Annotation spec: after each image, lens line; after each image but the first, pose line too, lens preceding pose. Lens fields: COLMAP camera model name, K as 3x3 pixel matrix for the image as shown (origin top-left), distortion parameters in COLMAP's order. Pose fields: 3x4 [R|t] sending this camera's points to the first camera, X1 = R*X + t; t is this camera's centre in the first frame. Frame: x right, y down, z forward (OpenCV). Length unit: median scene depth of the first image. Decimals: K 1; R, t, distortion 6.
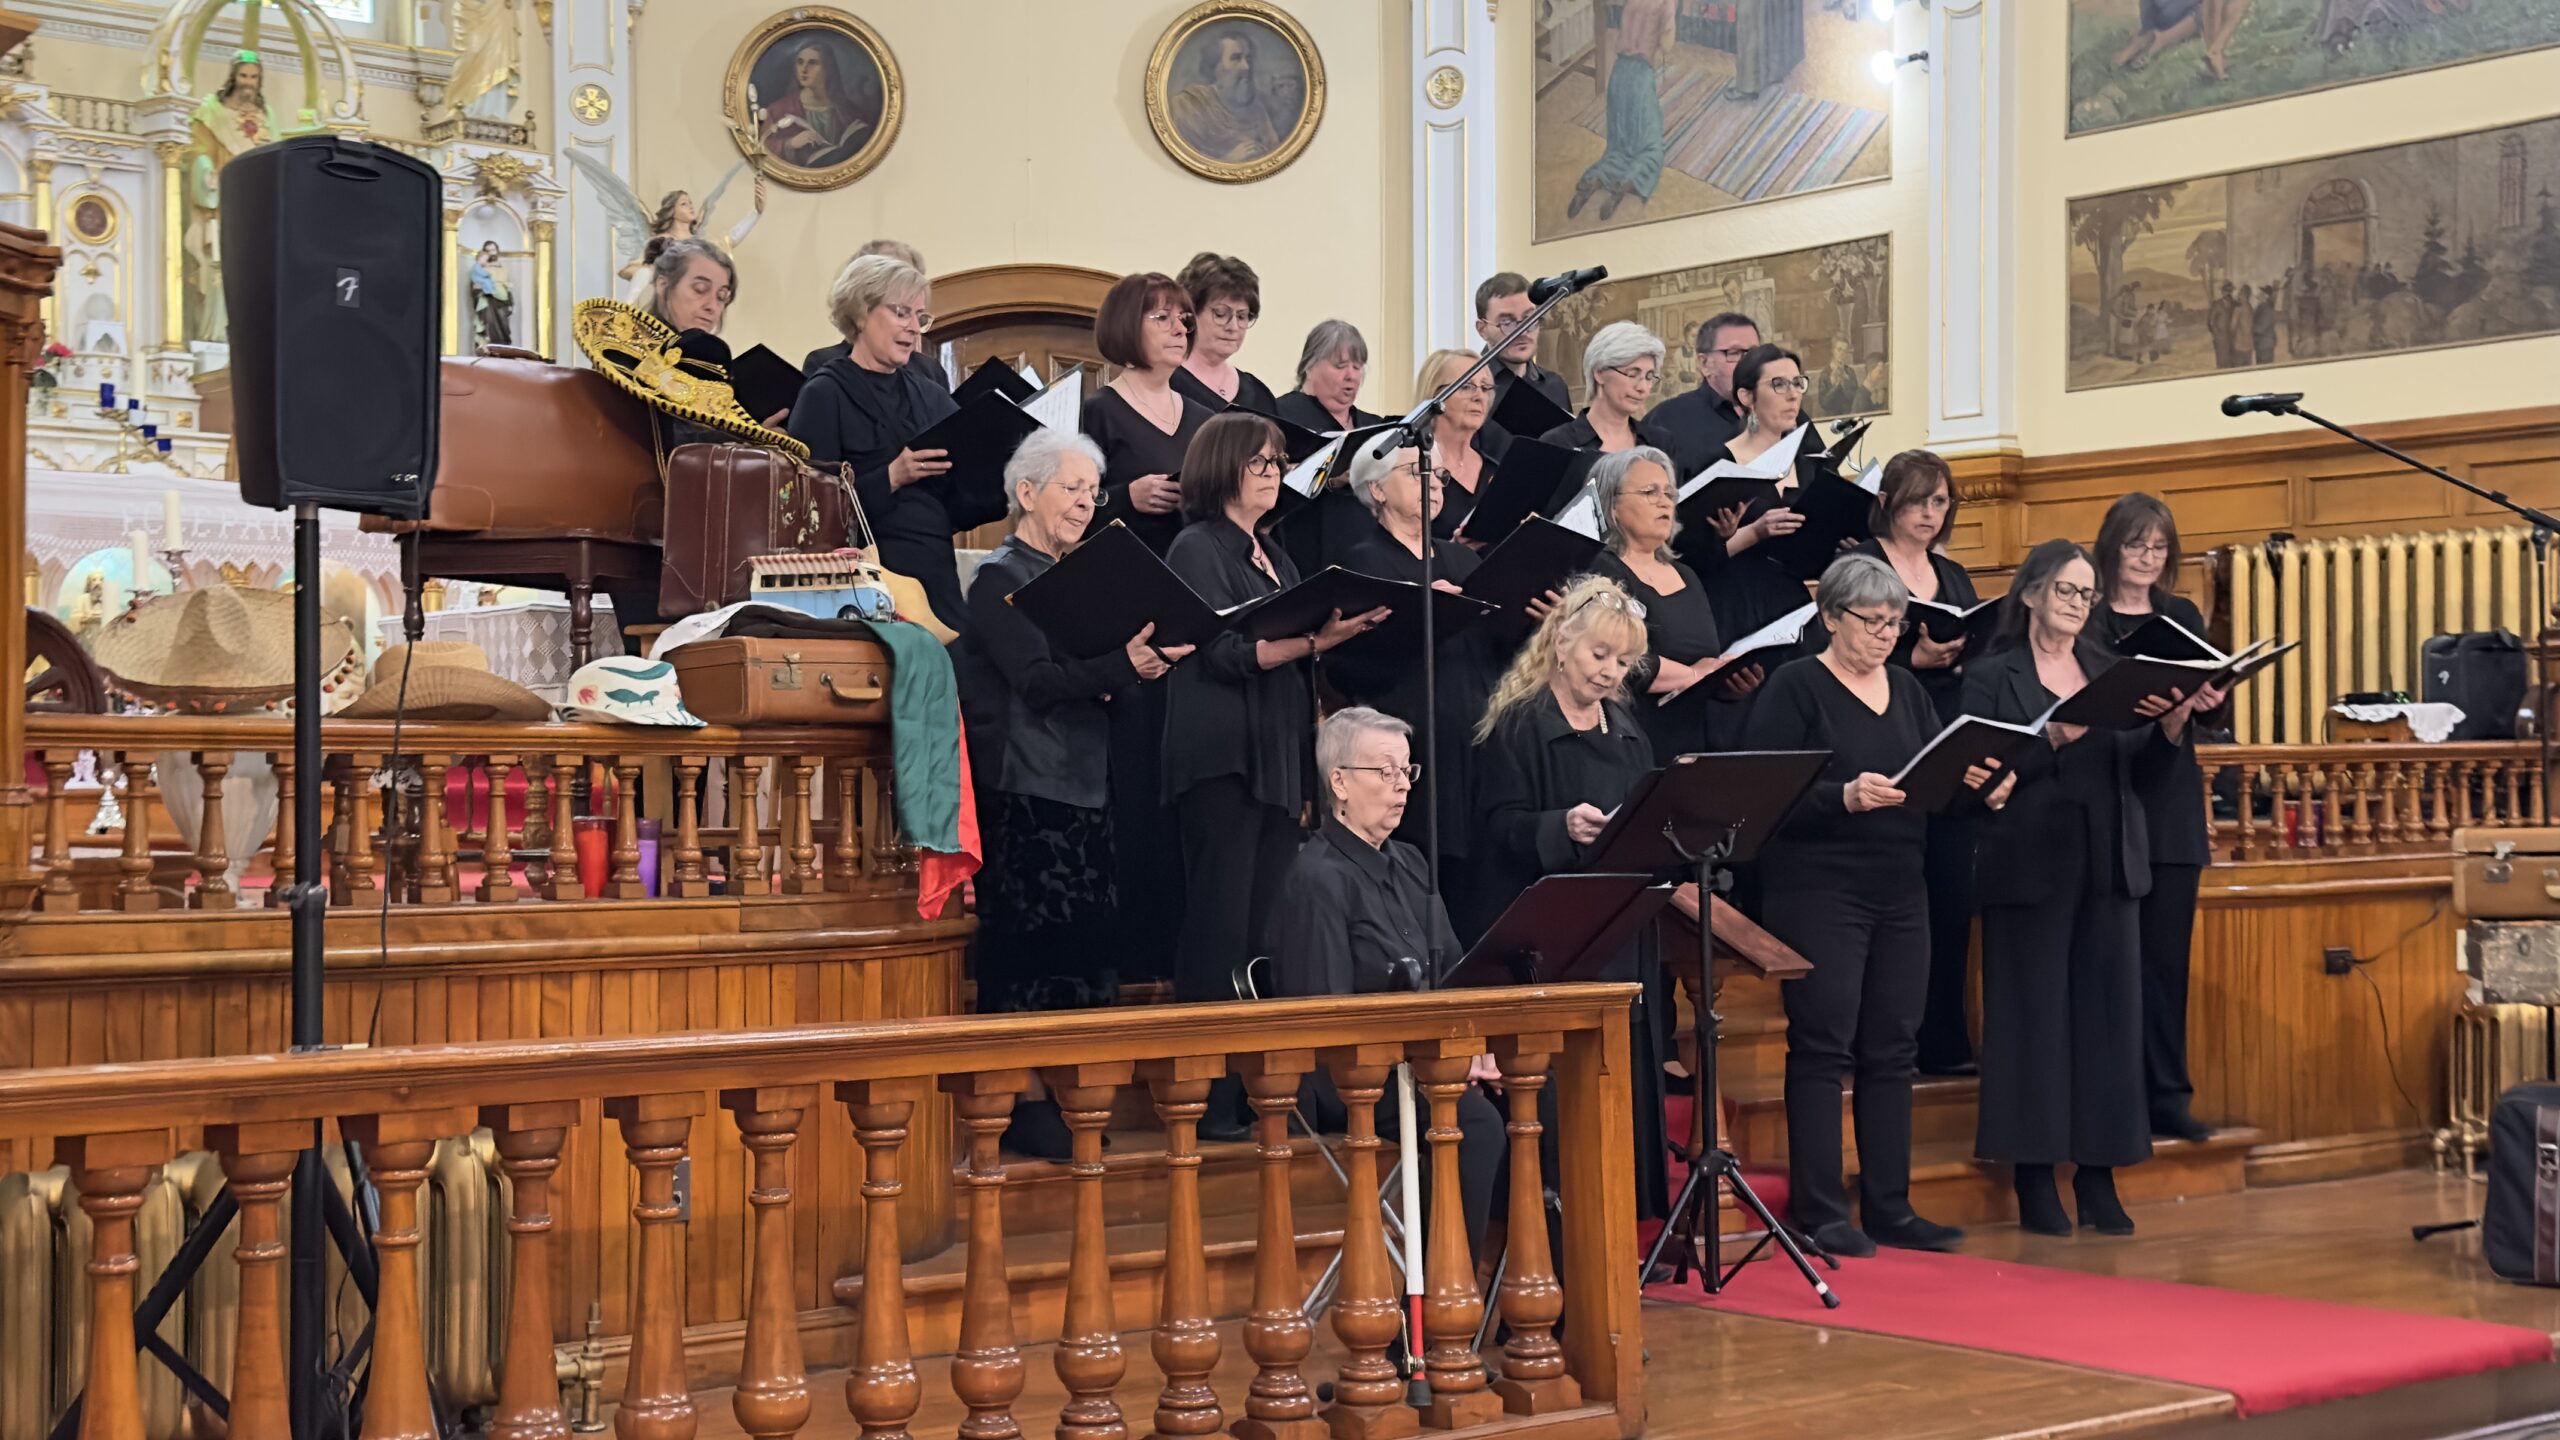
lens RADIAL K [[3304.4, 0, 1265.0], [0, 3304.4, 768.1], [0, 0, 1]] dist [0.101136, 0.000000]
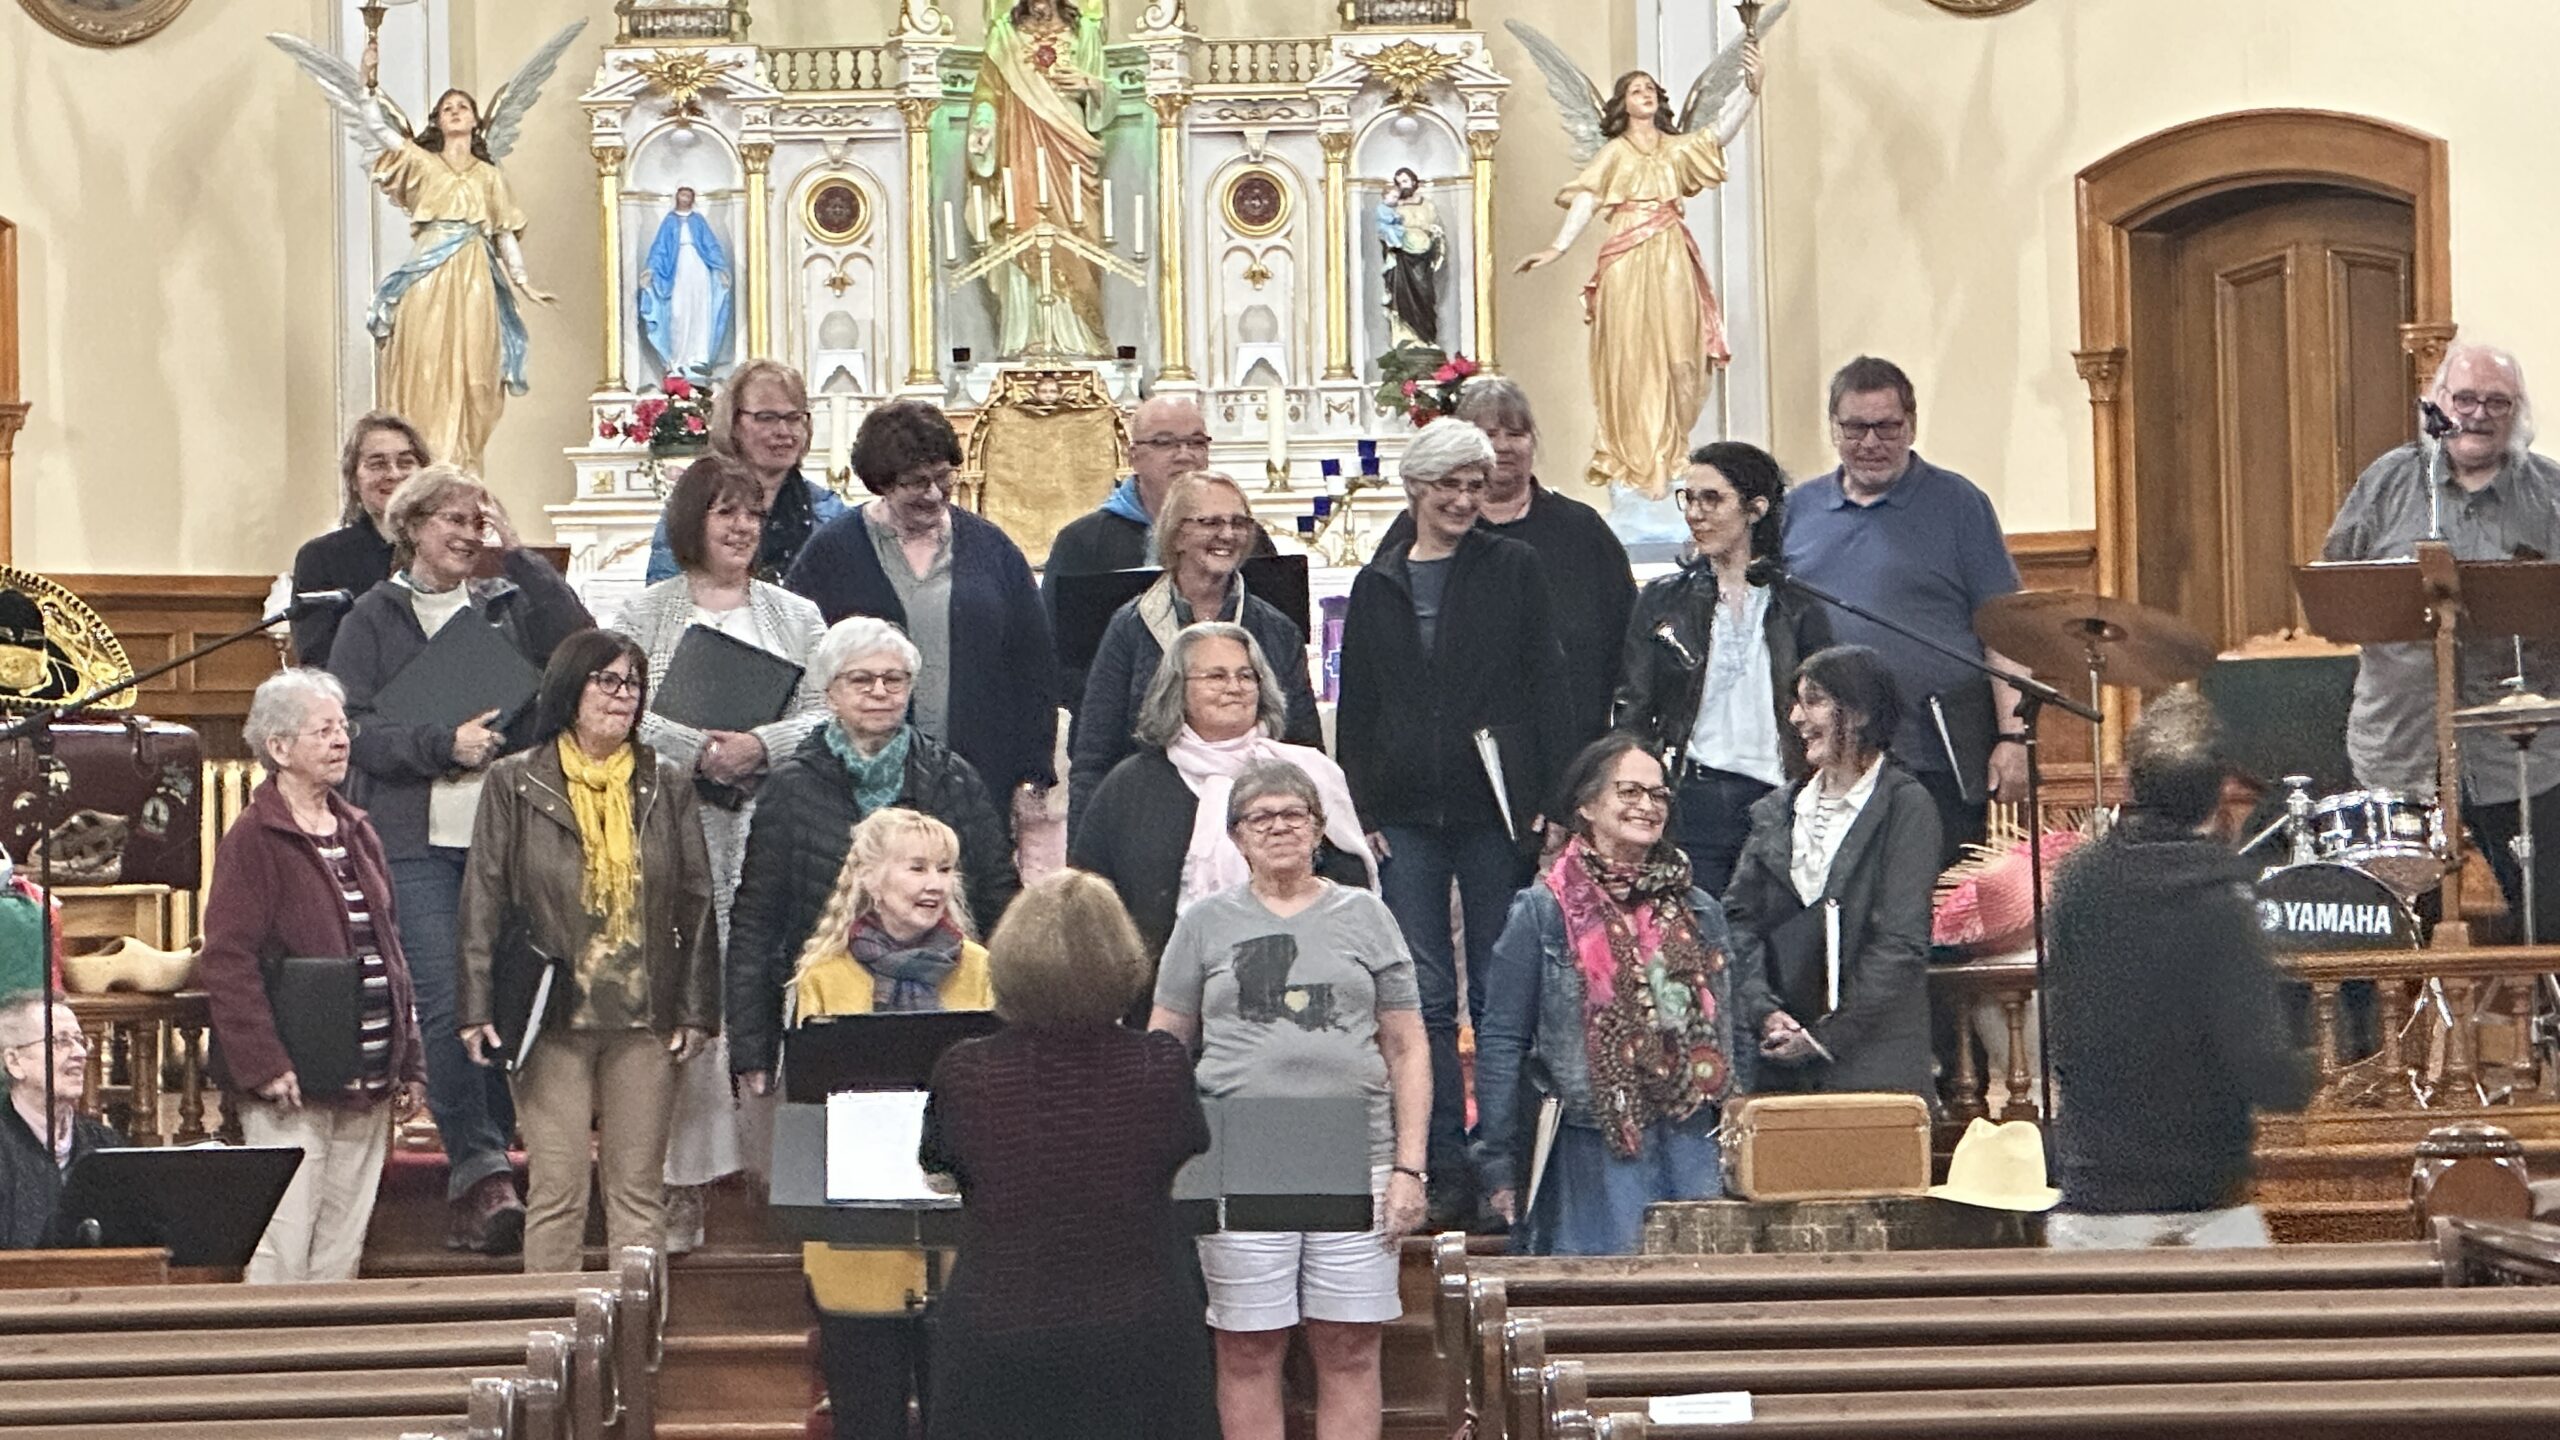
lens RADIAL K [[8676.3, 0, 1275.2], [0, 8676.3, 731.8], [0, 0, 1]] dist [-0.478601, 0.000000]
pose [[0.783359, -0.021071, -0.621213, 0.875593], [0.020472, 0.999758, -0.008095, -0.030774], [0.621233, -0.006376, 0.783600, -0.416888]]
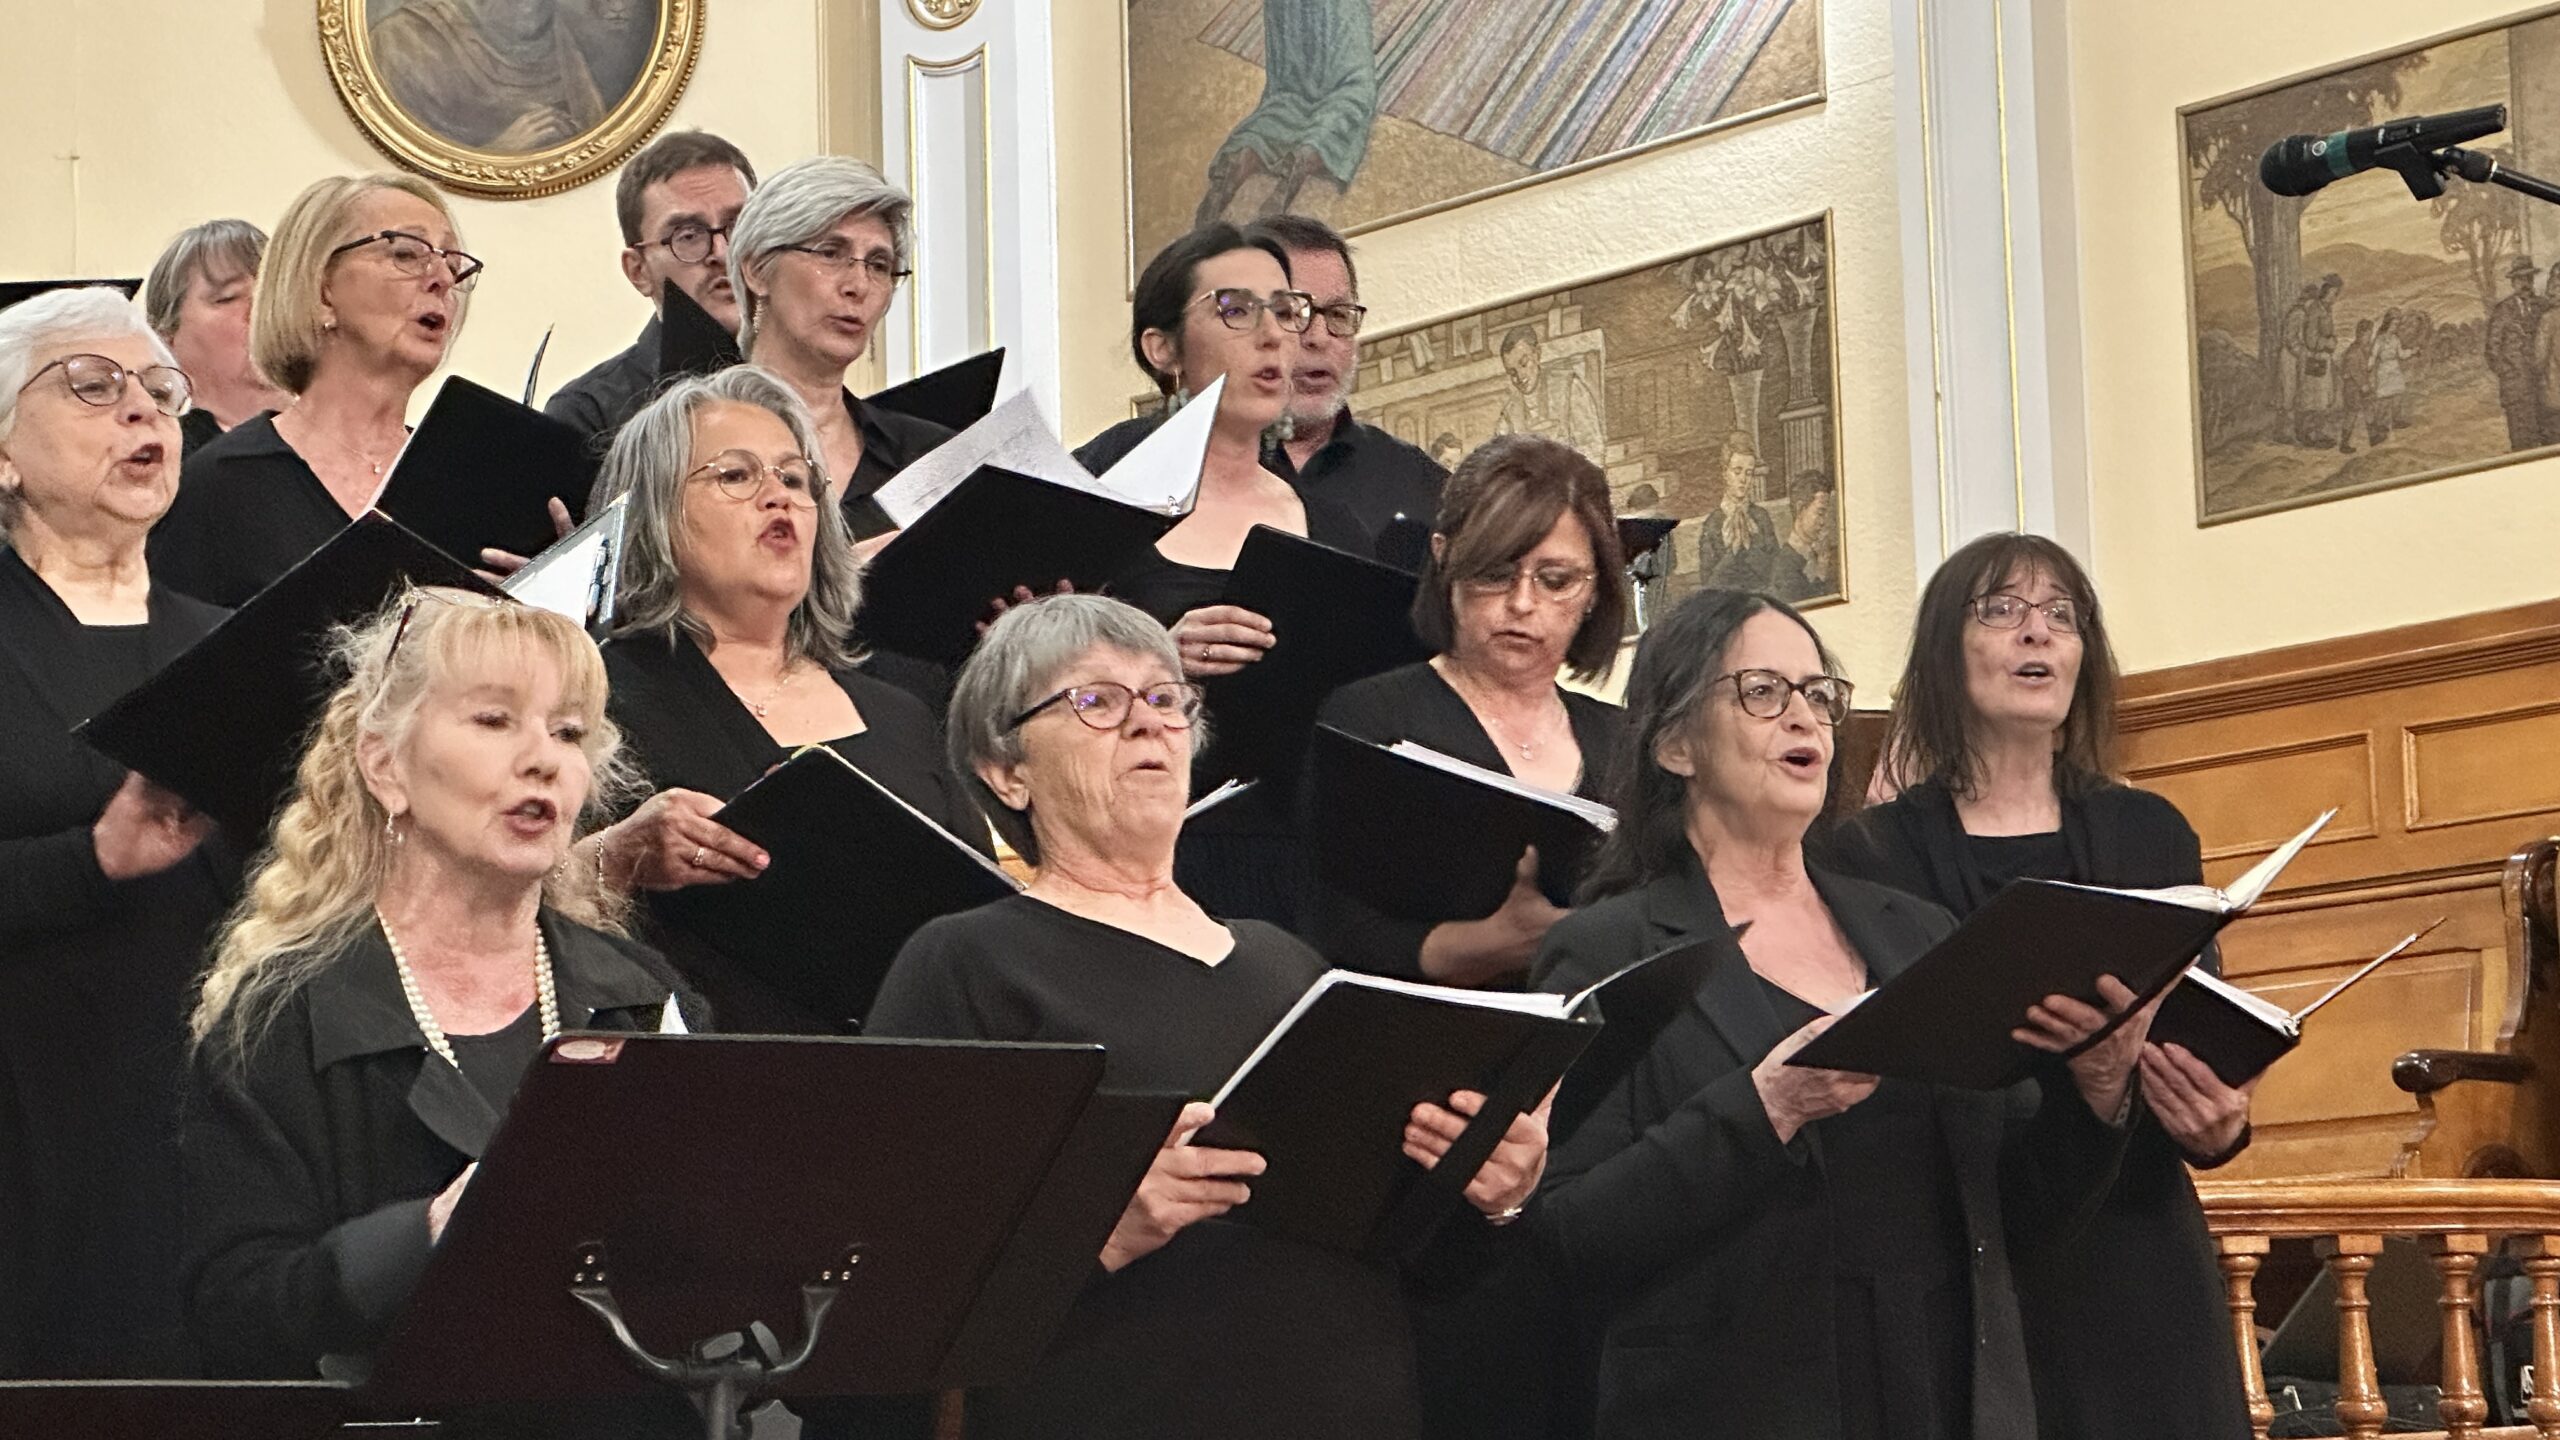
lens RADIAL K [[5994.3, 0, 1221.1], [0, 5994.3, 716.2], [0, 0, 1]] dist [0.115358, 0.000000]
pose [[0.999747, -0.021830, 0.005396, 0.095651], [0.022381, 0.989211, -0.144775, 0.025588], [-0.002177, 0.144859, 0.989450, 0.183146]]
